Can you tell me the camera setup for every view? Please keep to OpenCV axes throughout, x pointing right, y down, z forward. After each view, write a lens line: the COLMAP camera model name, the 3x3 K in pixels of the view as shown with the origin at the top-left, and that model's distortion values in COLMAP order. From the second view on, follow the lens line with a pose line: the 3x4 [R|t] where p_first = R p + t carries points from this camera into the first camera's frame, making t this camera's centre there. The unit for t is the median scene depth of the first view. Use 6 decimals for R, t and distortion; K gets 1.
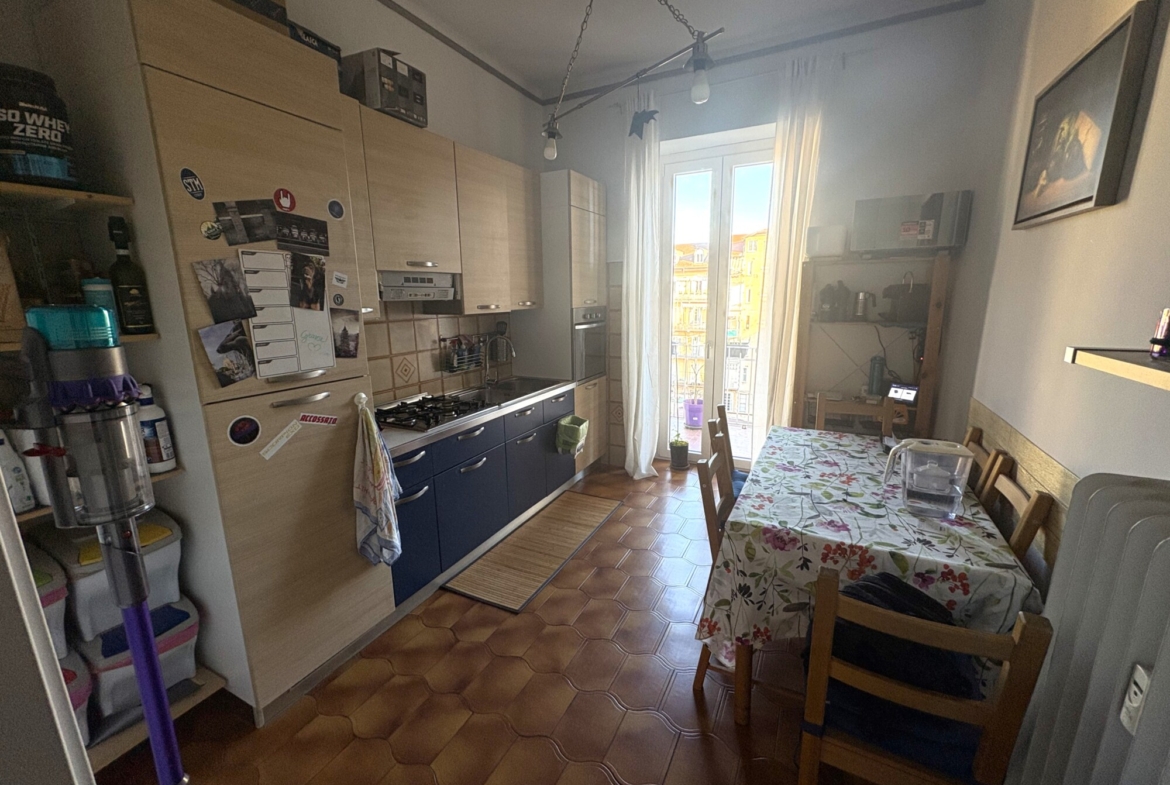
lens RADIAL K [[467.3, 0, 590.1], [0, 467.3, 393.3], [0, 0, 1]] dist [0.000228, 0.000035]
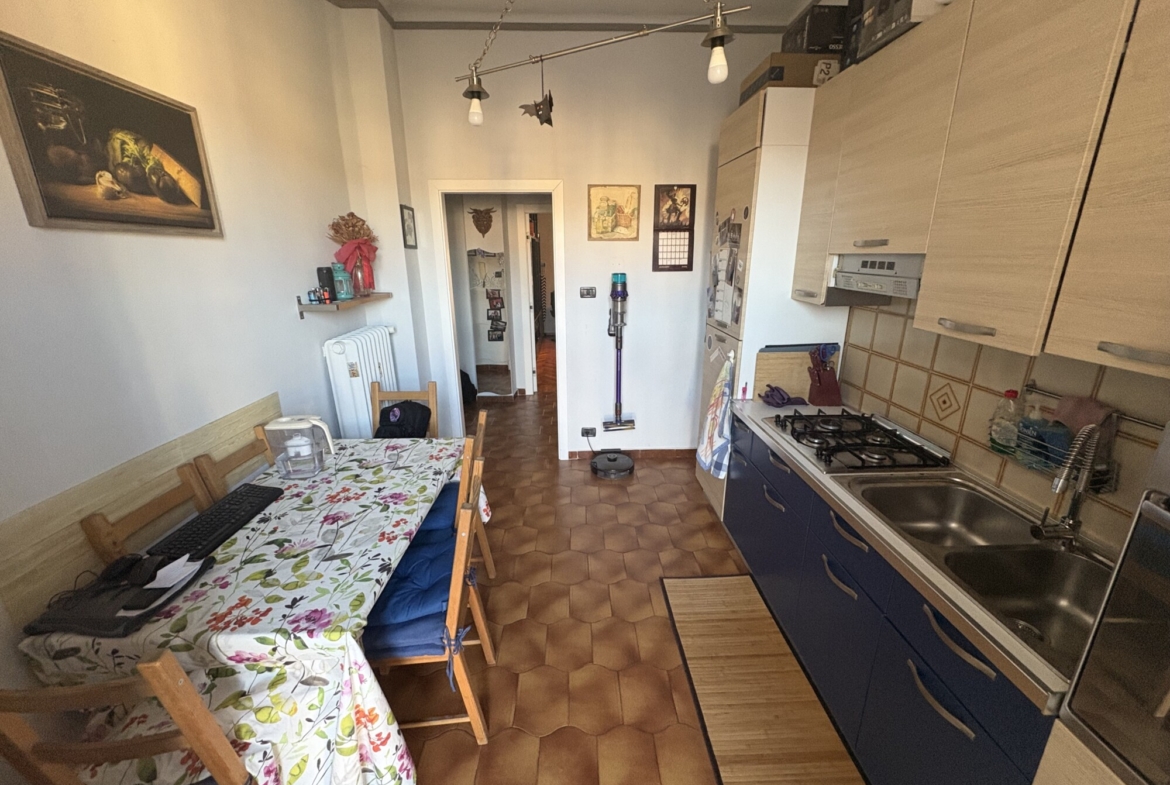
lens RADIAL K [[467.3, 0, 588.2], [0, 467.3, 392.6], [0, 0, 1]] dist [0.000228, 0.000035]
pose [[-0.879578, 0.156070, -0.449428, 0.406605], [-0.080538, 0.882182, 0.463971, -0.392101], [0.468889, 0.444294, -0.763378, 1.525803]]
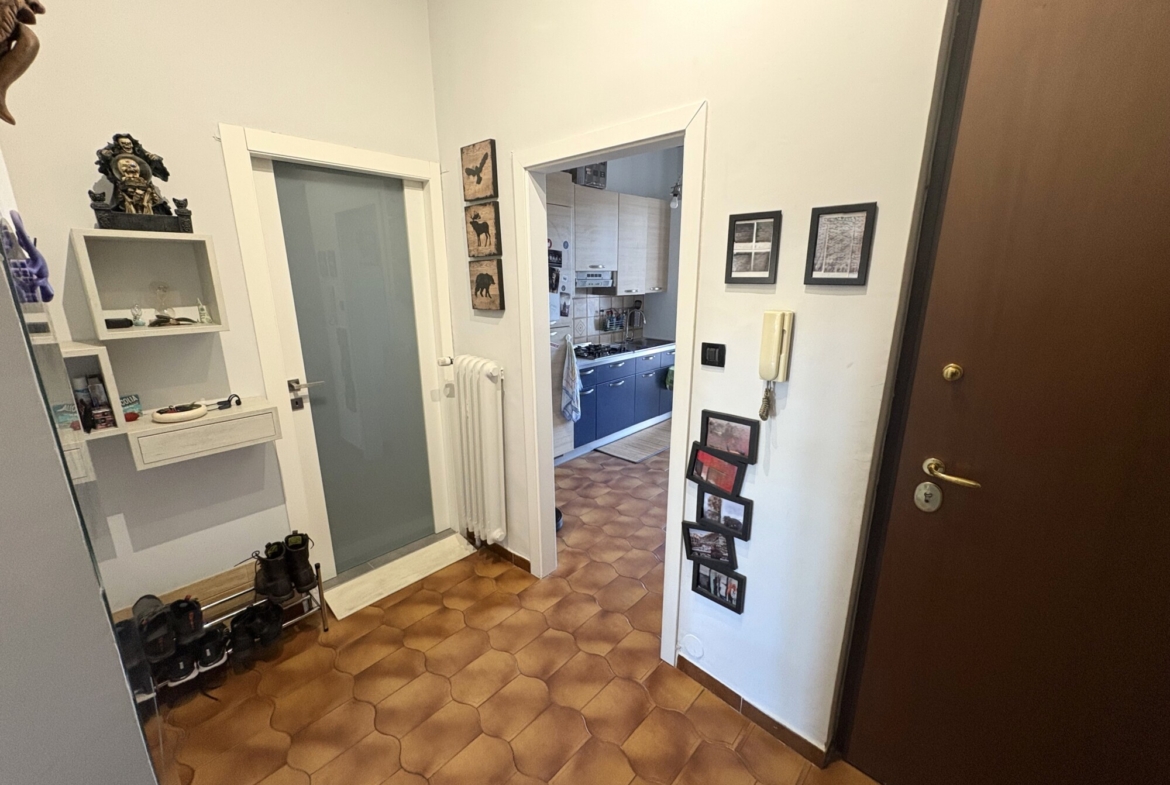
lens RADIAL K [[467.3, 0, 585.1], [0, 467.3, 393.0], [0, 0, 1]] dist [0.000228, 0.000035]
pose [[0.958089, 0.080745, -0.274855, 0.127849], [-0.068413, 0.996185, 0.054178, 0.112214], [0.278181, -0.033104, 0.959958, -0.760842]]
